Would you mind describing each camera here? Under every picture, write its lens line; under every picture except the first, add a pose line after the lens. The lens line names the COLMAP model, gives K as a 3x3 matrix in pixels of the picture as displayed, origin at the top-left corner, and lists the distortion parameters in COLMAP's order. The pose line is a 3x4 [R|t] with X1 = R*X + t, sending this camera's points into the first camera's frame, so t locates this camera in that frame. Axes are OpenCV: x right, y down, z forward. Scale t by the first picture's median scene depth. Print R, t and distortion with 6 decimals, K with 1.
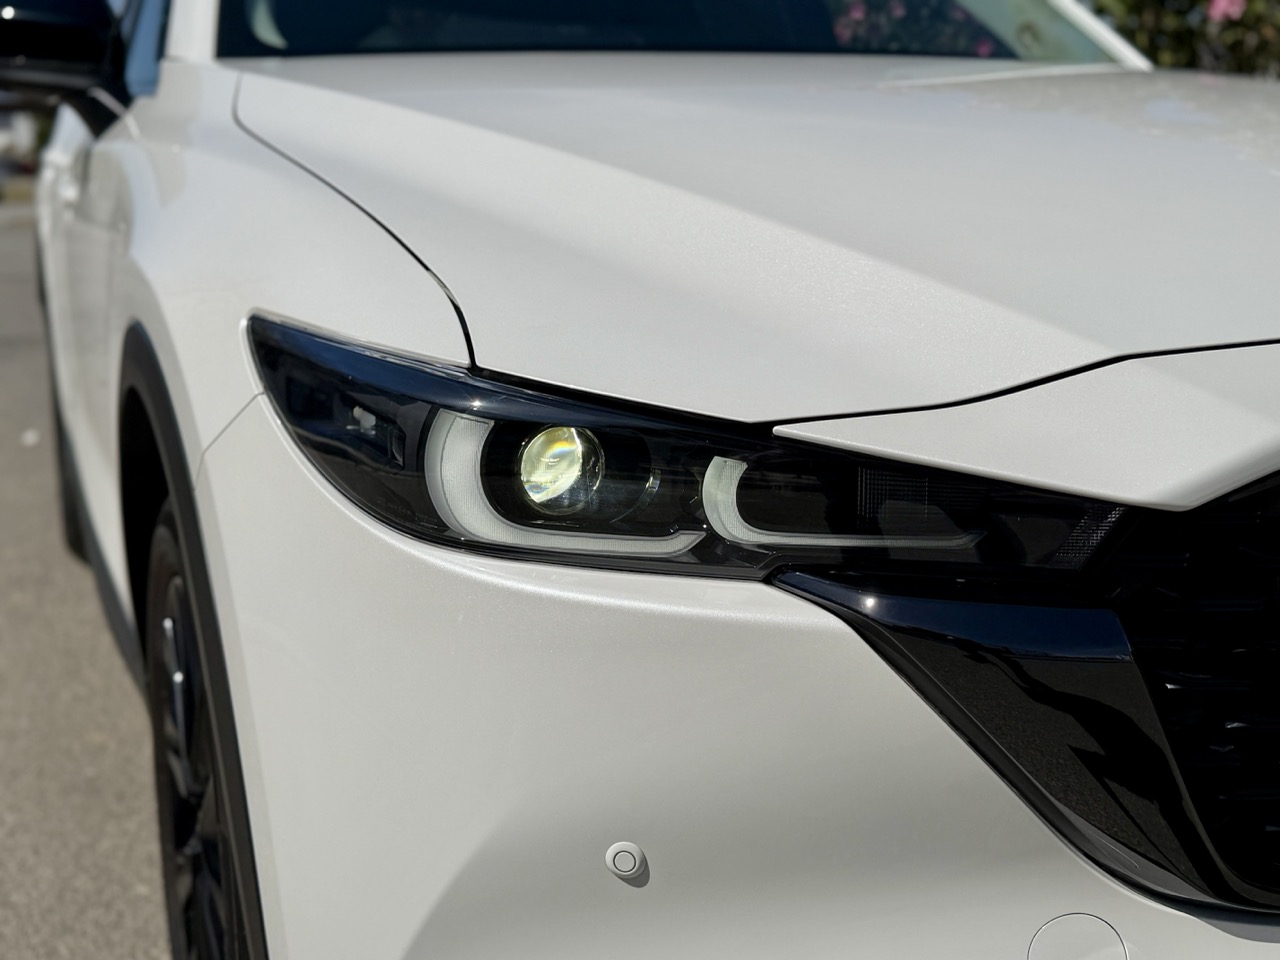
lens RADIAL K [[1579.3, 0, 641.4], [0, 1579.3, 476.2], [0, 0, 1]] dist [0.073388, 0.000000]
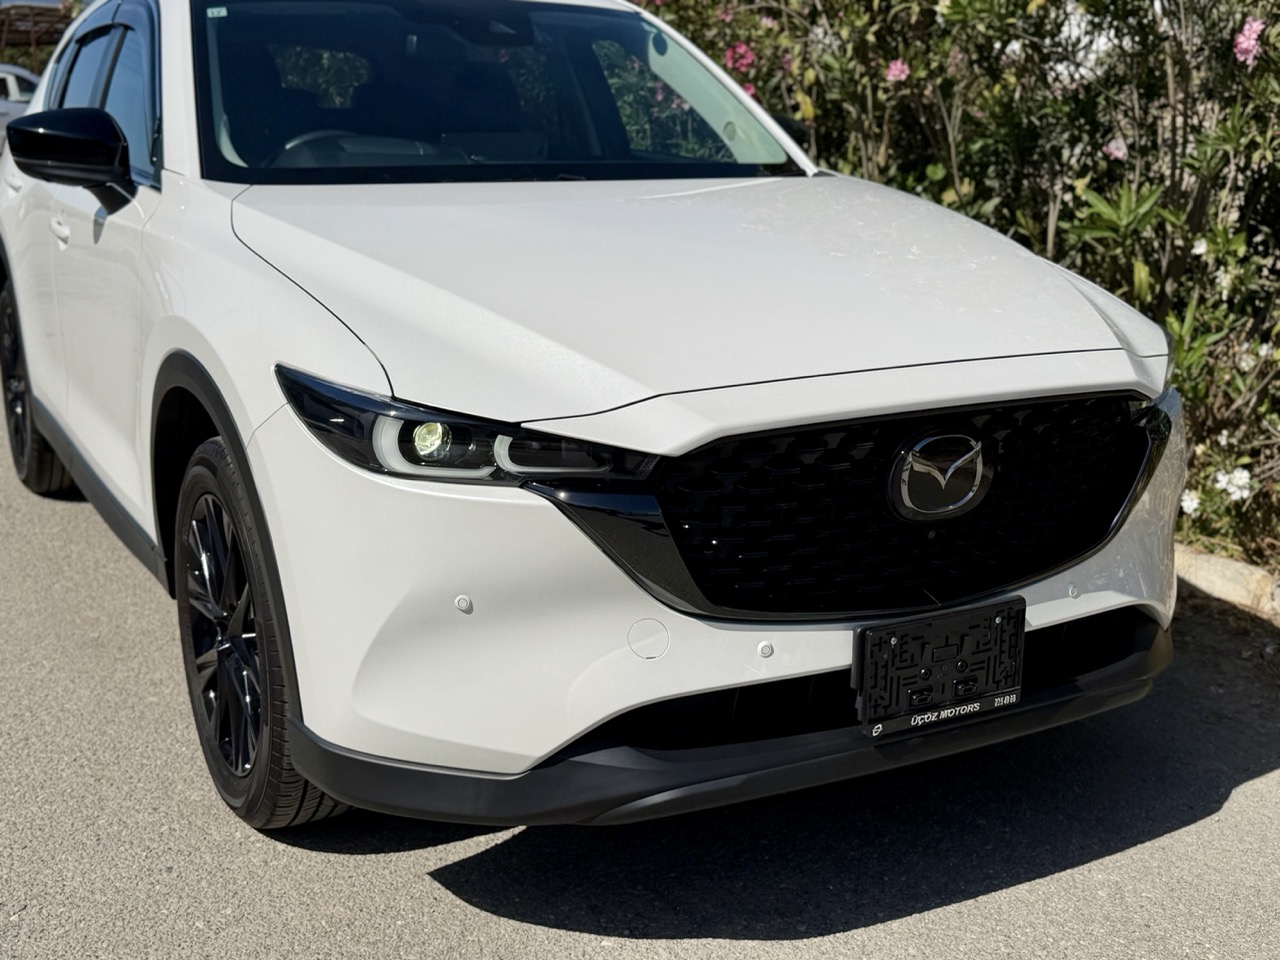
lens RADIAL K [[1579.3, 0, 643.5], [0, 1579.3, 480.7], [0, 0, 1]] dist [0.073388, 0.000000]
pose [[0.994714, -0.014842, 0.101610, 0.020103], [0.010015, 0.998804, 0.047858, -0.053655], [-0.102198, -0.046588, 0.993672, -1.338982]]
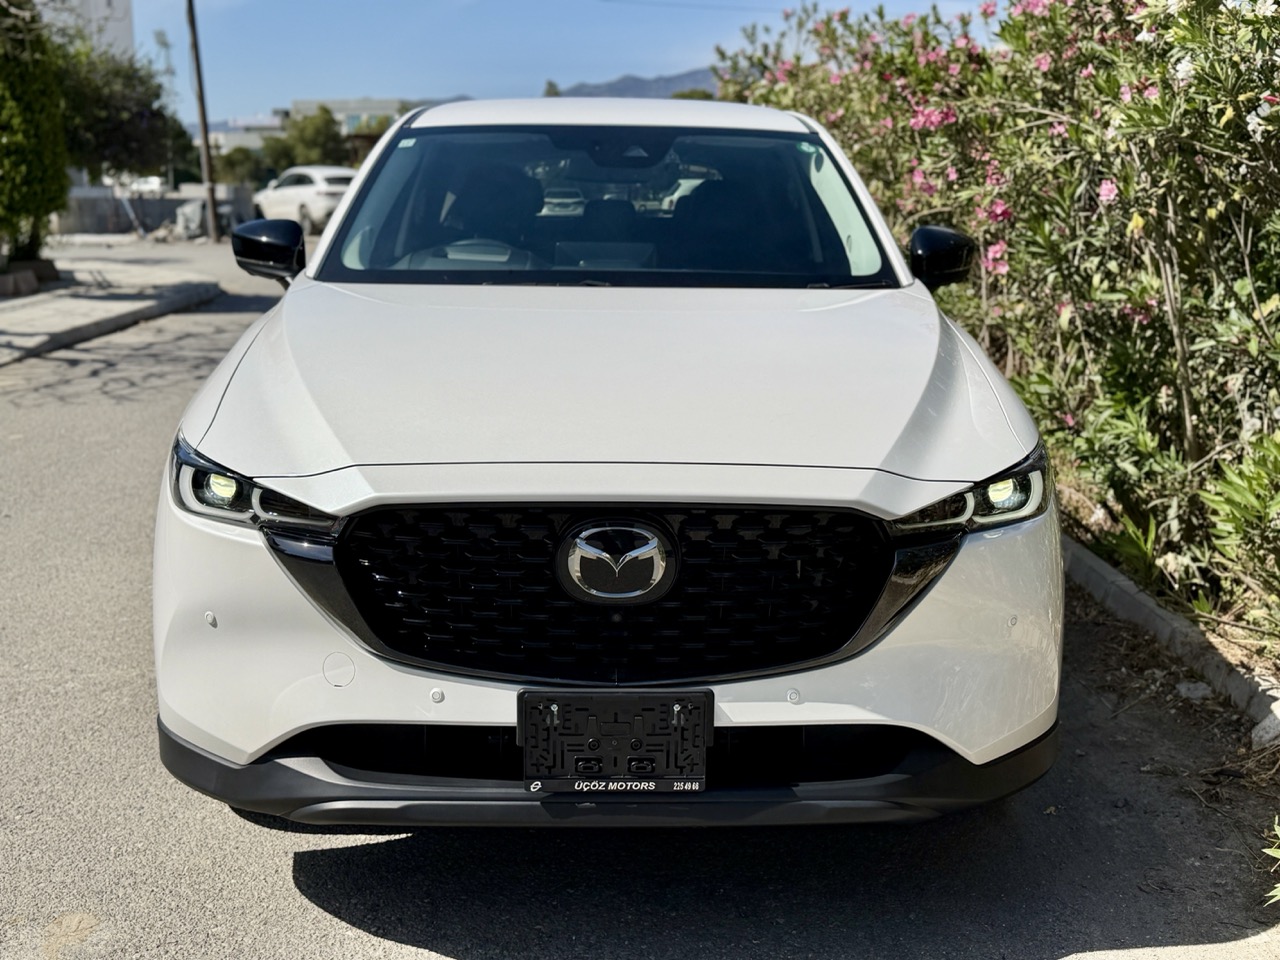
lens RADIAL K [[1579.3, 0, 647.8], [0, 1579.3, 480.9], [0, 0, 1]] dist [0.073388, 0.000000]
pose [[0.918153, 0.079420, -0.388184, 1.804793], [-0.083126, 0.996513, 0.007267, -0.102720], [0.387407, 0.025595, 0.921553, -1.389578]]
